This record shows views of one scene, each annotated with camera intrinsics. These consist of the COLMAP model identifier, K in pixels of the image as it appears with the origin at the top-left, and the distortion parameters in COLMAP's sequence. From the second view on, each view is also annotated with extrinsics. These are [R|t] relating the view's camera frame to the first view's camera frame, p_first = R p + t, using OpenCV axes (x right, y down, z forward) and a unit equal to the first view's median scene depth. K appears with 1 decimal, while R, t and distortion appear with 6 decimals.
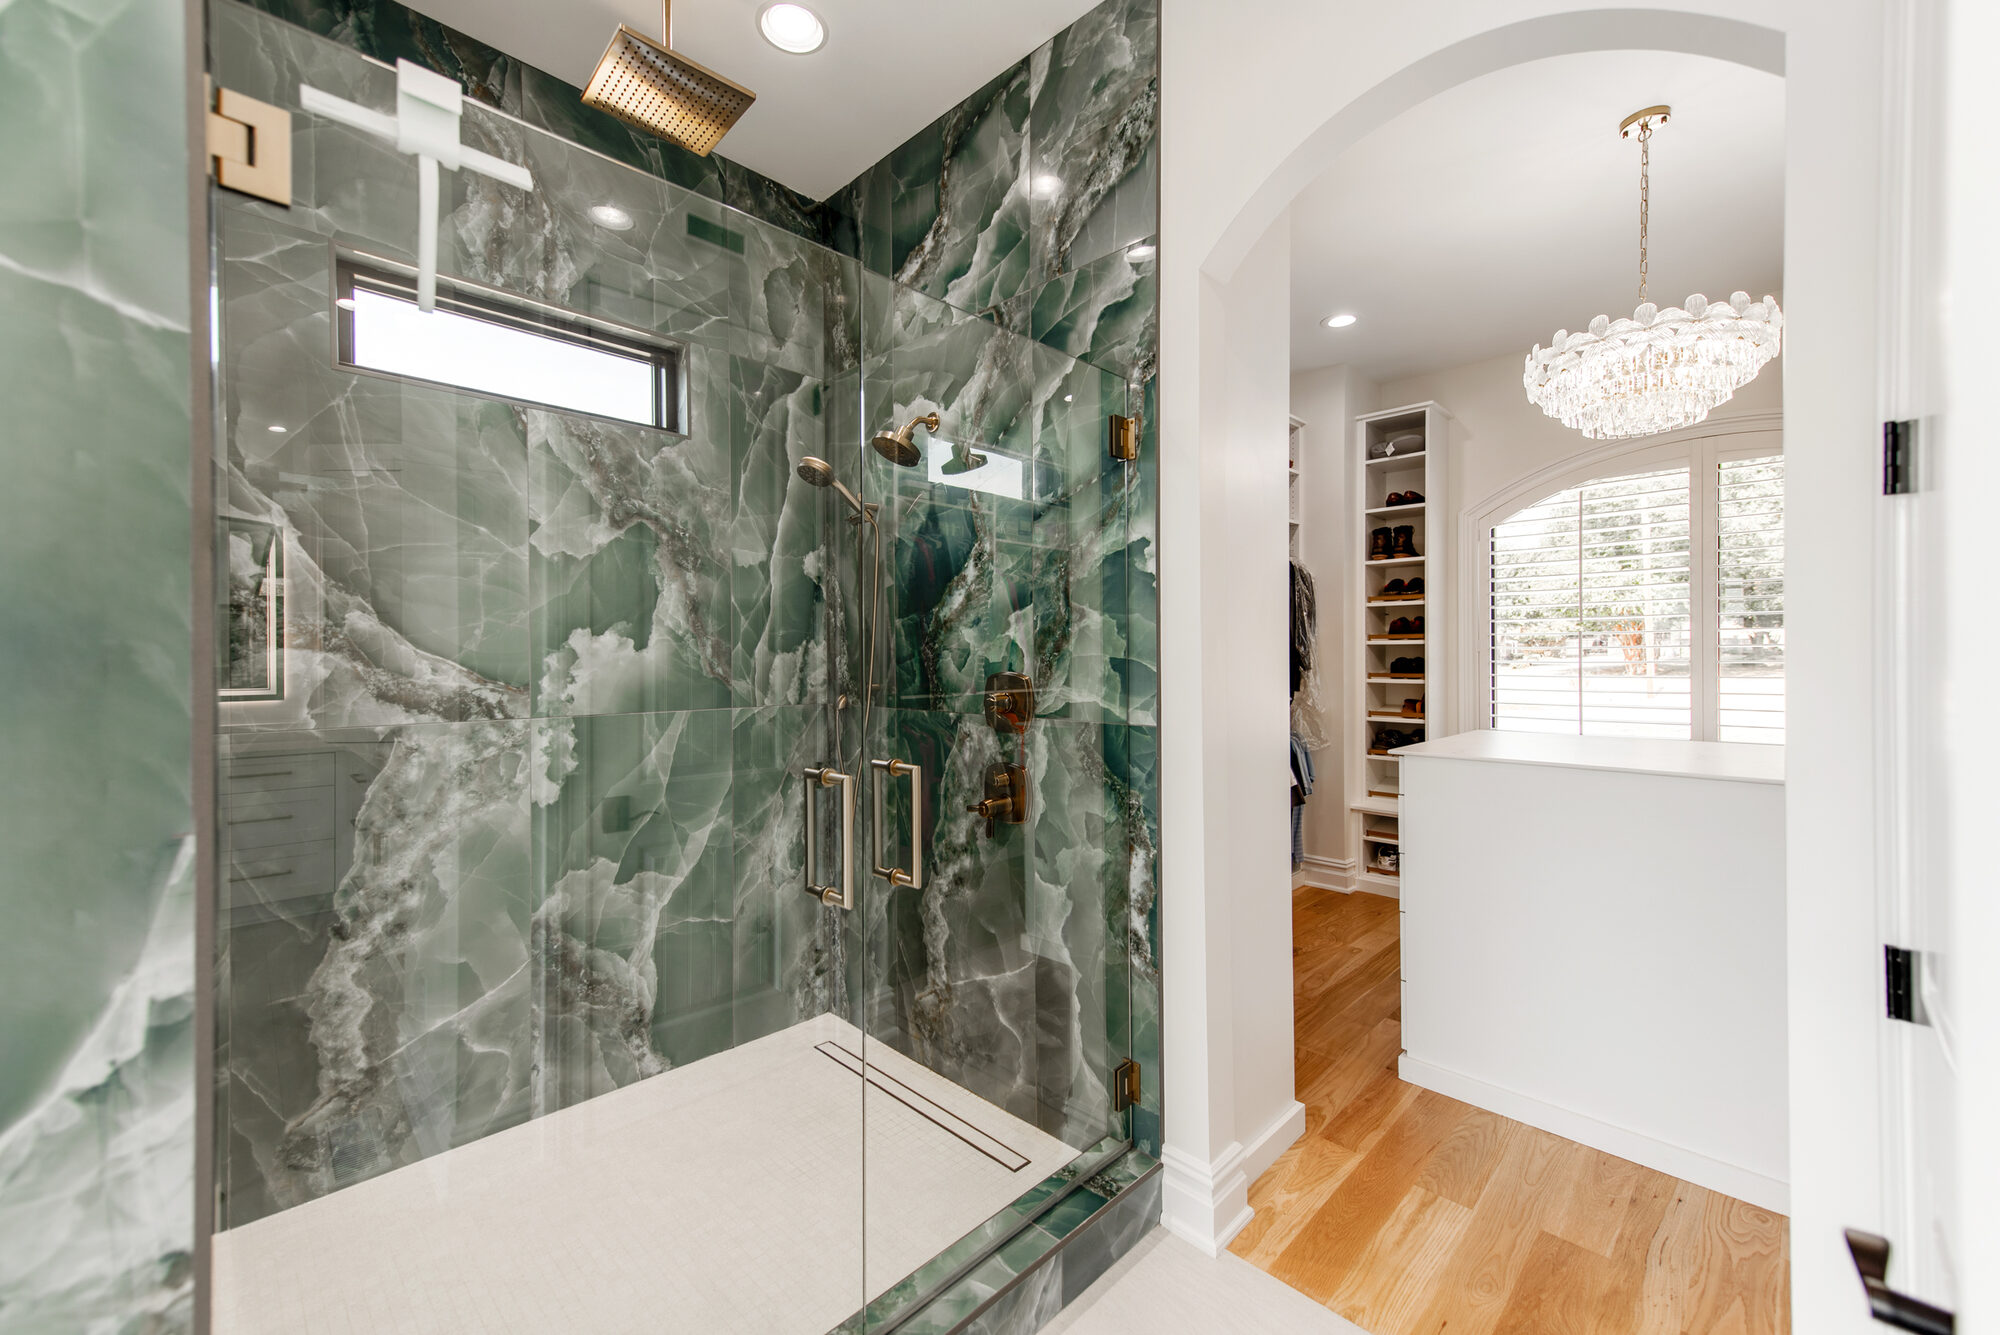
lens RADIAL K [[789.0, 0, 961.7], [0, 789.0, 663.7], [0, 0, 1]] dist [0.010102, -0.000291]
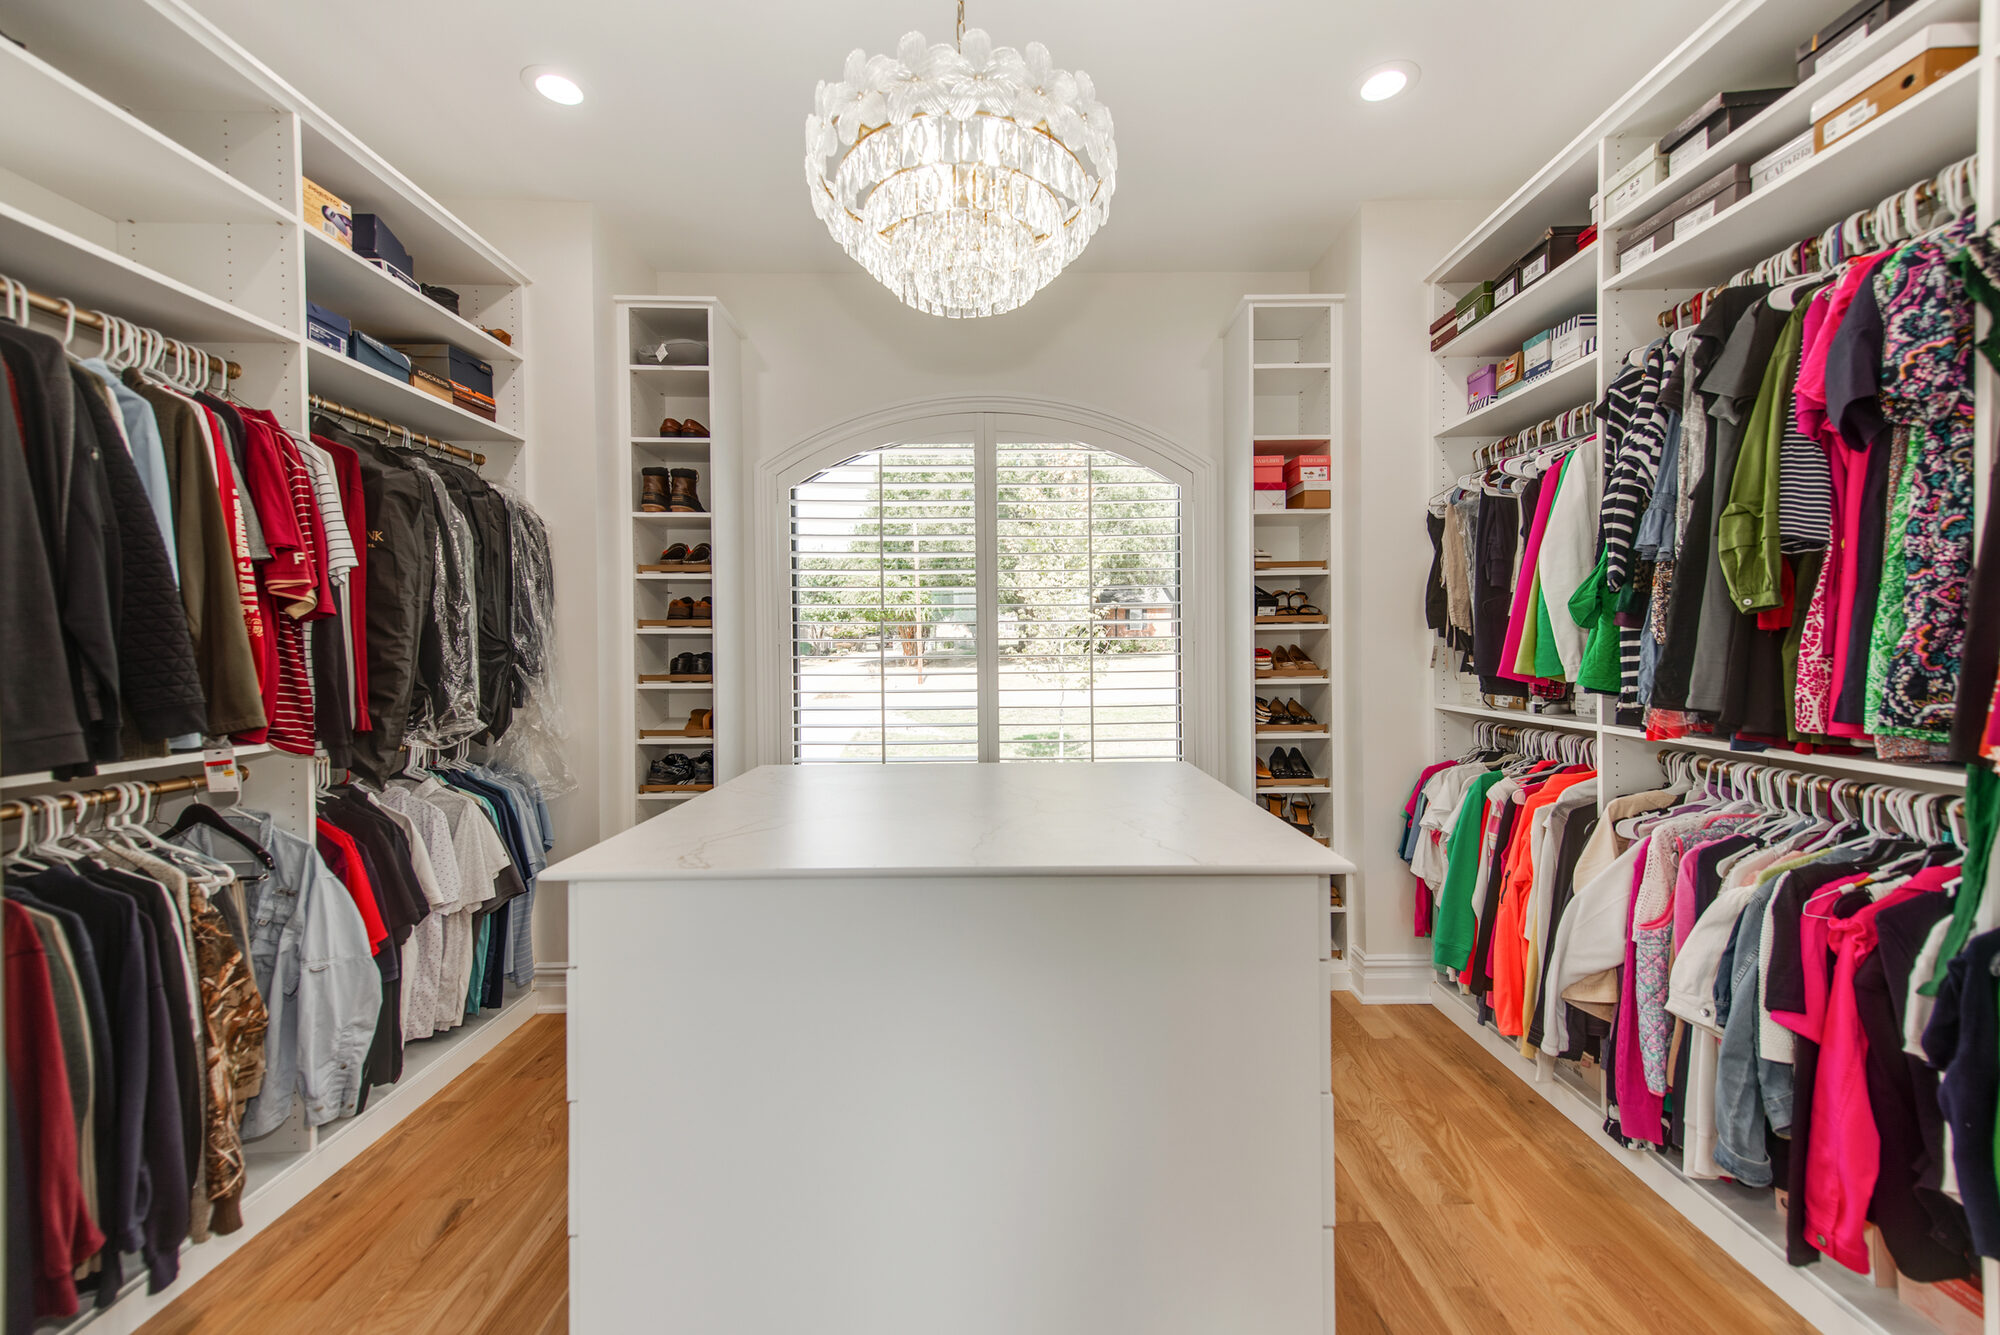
lens RADIAL K [[789.0, 0, 1000.7], [0, 789.0, 665.5], [0, 0, 1]] dist [0.010102, -0.000291]
pose [[0.682534, -0.014913, 0.730701, 0.229386], [0.008404, 0.999886, 0.012556, -0.002959], [-0.730805, -0.002429, 0.682582, 0.304783]]
